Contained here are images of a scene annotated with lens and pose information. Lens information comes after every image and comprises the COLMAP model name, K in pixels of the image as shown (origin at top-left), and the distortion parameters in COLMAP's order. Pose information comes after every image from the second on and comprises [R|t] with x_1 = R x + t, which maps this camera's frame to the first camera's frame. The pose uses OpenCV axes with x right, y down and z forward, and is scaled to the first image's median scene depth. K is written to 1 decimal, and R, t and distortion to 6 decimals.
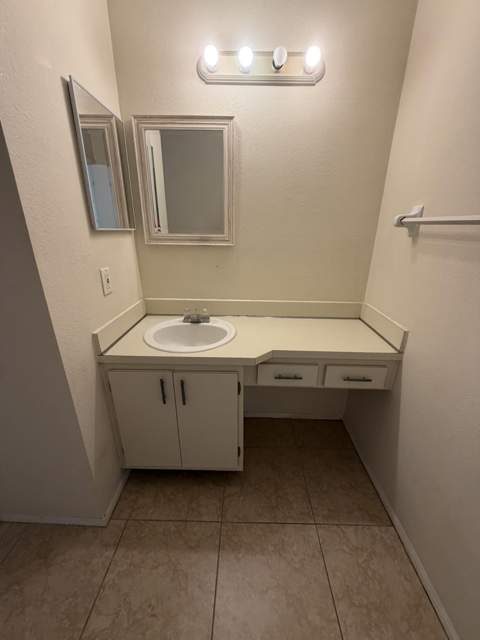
lens RADIAL K [[257.6, 0, 240.0], [0, 257.6, 320.0], [0, 0, 1]] dist [0.000544, 0.000258]
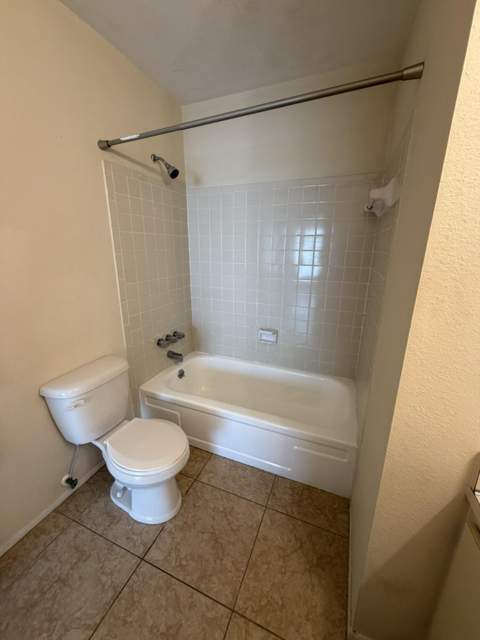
lens RADIAL K [[257.6, 0, 240.0], [0, 257.6, 320.0], [0, 0, 1]] dist [0.000544, 0.000258]
pose [[-0.367035, 0.241820, -0.898225, 0.063428], [-0.329685, 0.869119, 0.368701, -0.215225], [0.869824, 0.431457, -0.239272, 0.483566]]
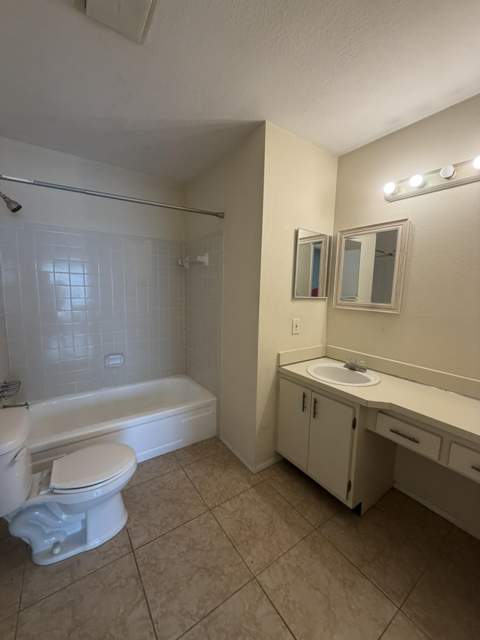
lens RADIAL K [[257.6, 0, 240.0], [0, 257.6, 320.0], [0, 0, 1]] dist [0.000544, 0.000258]
pose [[0.580824, 0.104126, -0.807342, 0.598101], [-0.294928, 0.951320, -0.089484, 0.065361], [0.758723, 0.290082, 0.583260, -0.258971]]
